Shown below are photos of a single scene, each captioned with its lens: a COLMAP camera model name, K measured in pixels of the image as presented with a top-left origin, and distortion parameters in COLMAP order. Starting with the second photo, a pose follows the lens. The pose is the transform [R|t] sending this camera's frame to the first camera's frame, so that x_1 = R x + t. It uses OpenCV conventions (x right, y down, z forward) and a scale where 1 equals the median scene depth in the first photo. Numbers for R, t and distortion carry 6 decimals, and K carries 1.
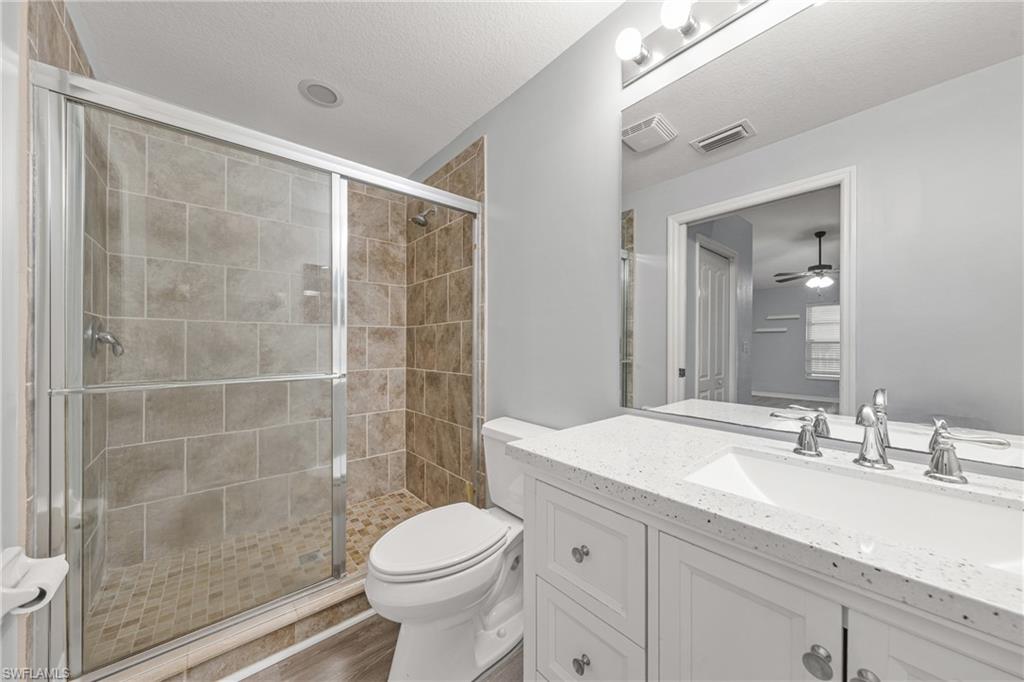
lens RADIAL K [[355.8, 0, 512.0], [0, 355.8, 341.0], [0, 0, 1]] dist [-0.002022, -0.000119]
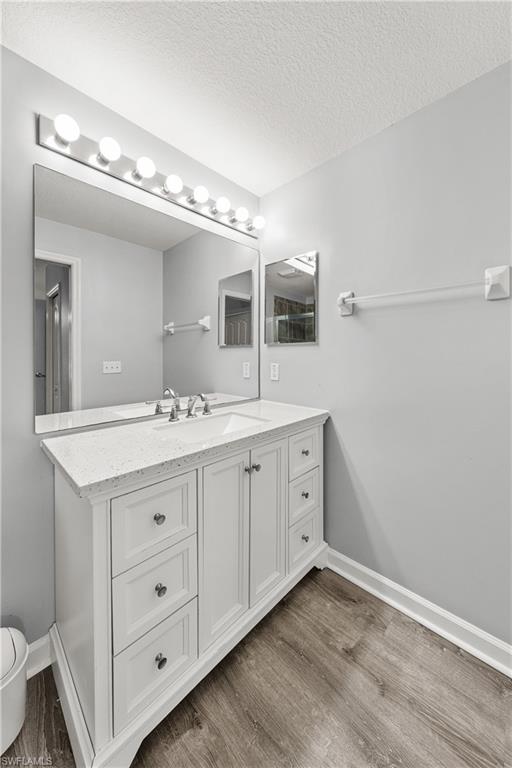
lens RADIAL K [[268.0, 0, 257.6], [0, 268.0, 355.8], [0, 0, 1]] dist [-0.006506, -0.000176]
pose [[-0.080438, -0.008833, 0.996720, -1.047088], [-0.003740, 0.999956, 0.008560, -0.123585], [-0.996753, -0.003039, -0.080468, 0.711563]]
